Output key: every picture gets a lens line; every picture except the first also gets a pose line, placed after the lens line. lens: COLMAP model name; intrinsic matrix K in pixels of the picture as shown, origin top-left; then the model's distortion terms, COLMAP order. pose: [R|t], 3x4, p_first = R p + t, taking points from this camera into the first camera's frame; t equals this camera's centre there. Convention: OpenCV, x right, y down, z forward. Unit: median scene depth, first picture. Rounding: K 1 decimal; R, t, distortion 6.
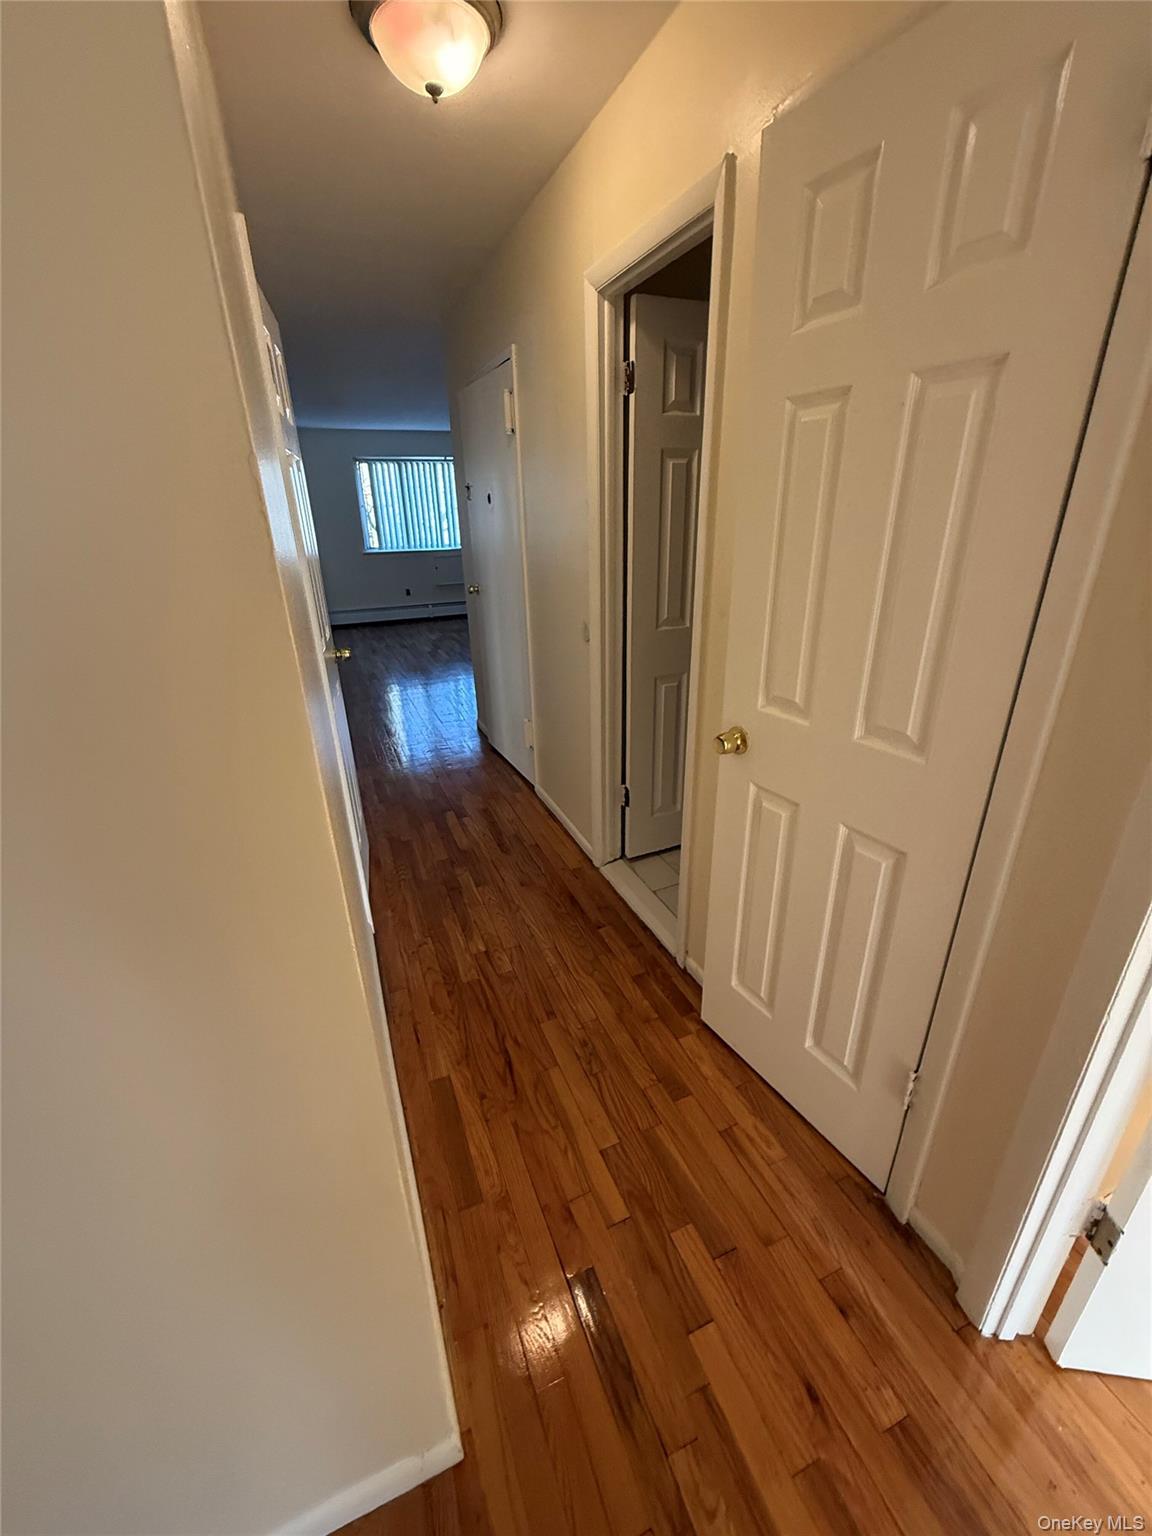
lens RADIAL K [[617.5, 0, 574.5], [0, 617.5, 764.7], [0, 0, 1]] dist [0.000691, 0.000384]
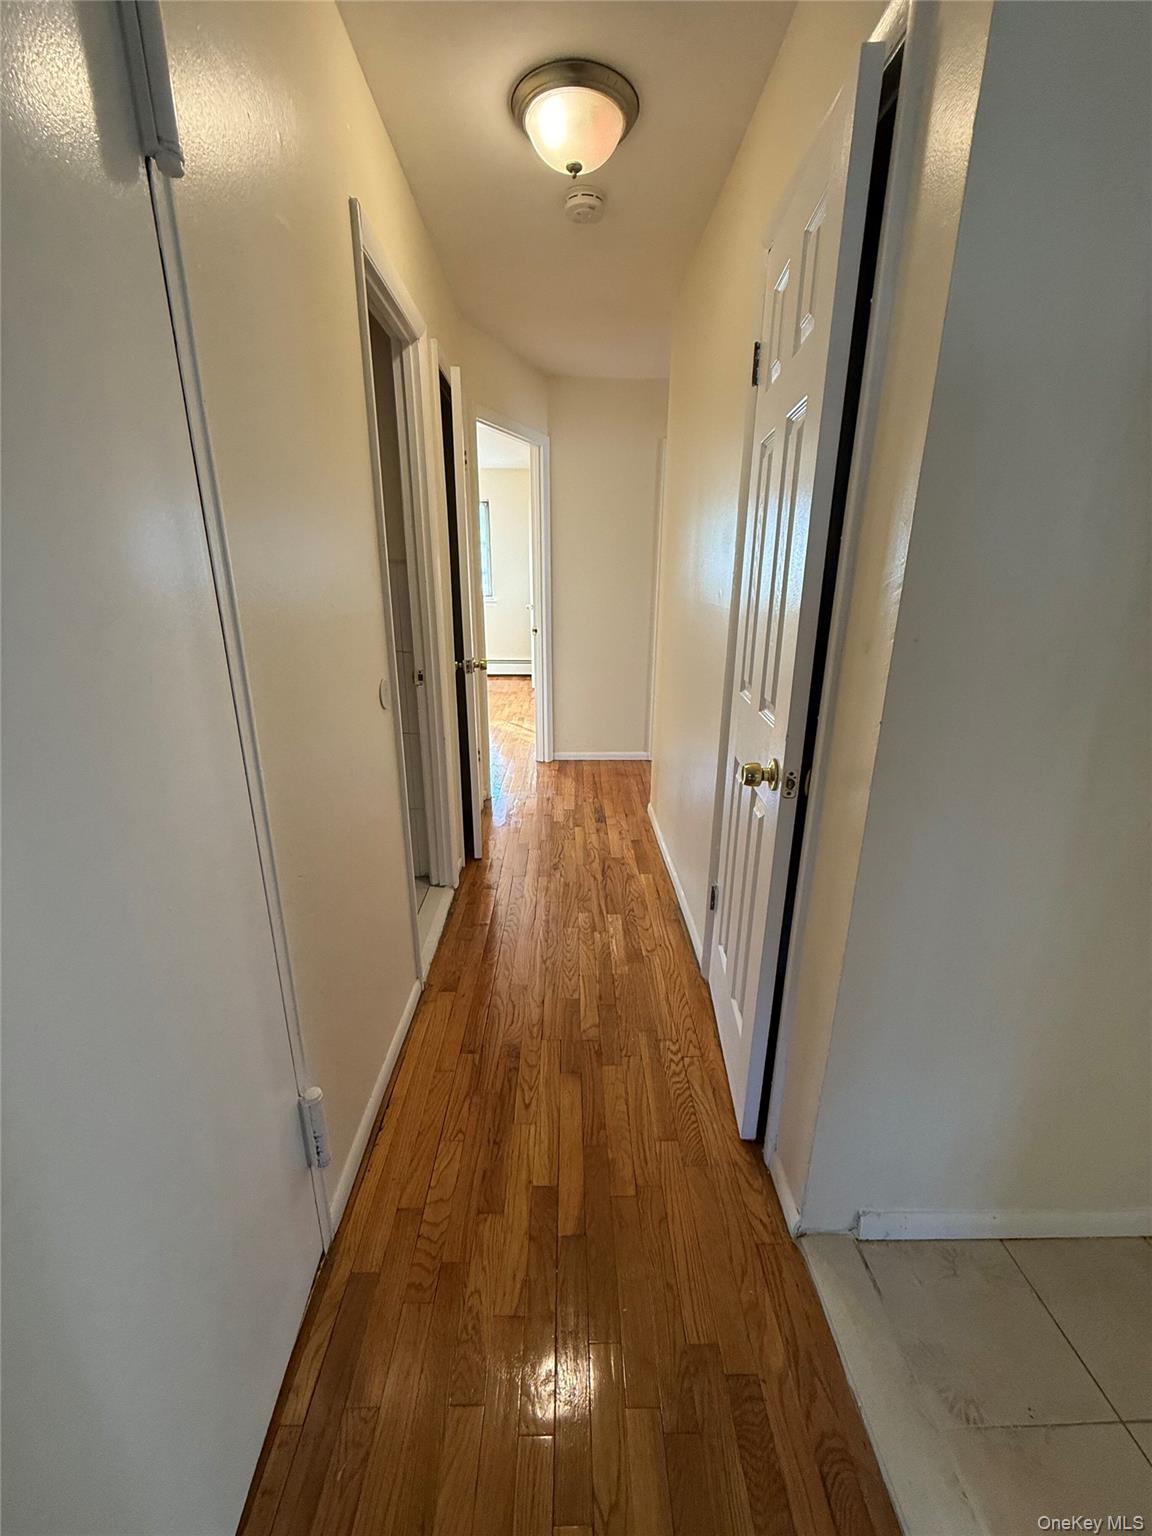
lens RADIAL K [[617.5, 0, 573.9], [0, 617.5, 766.3], [0, 0, 1]] dist [0.000691, 0.000384]
pose [[-0.929407, -0.097235, 0.356017, -0.486754], [0.153033, 0.776287, 0.611522, -0.614779], [-0.335833, 0.622835, -0.706607, 1.662084]]
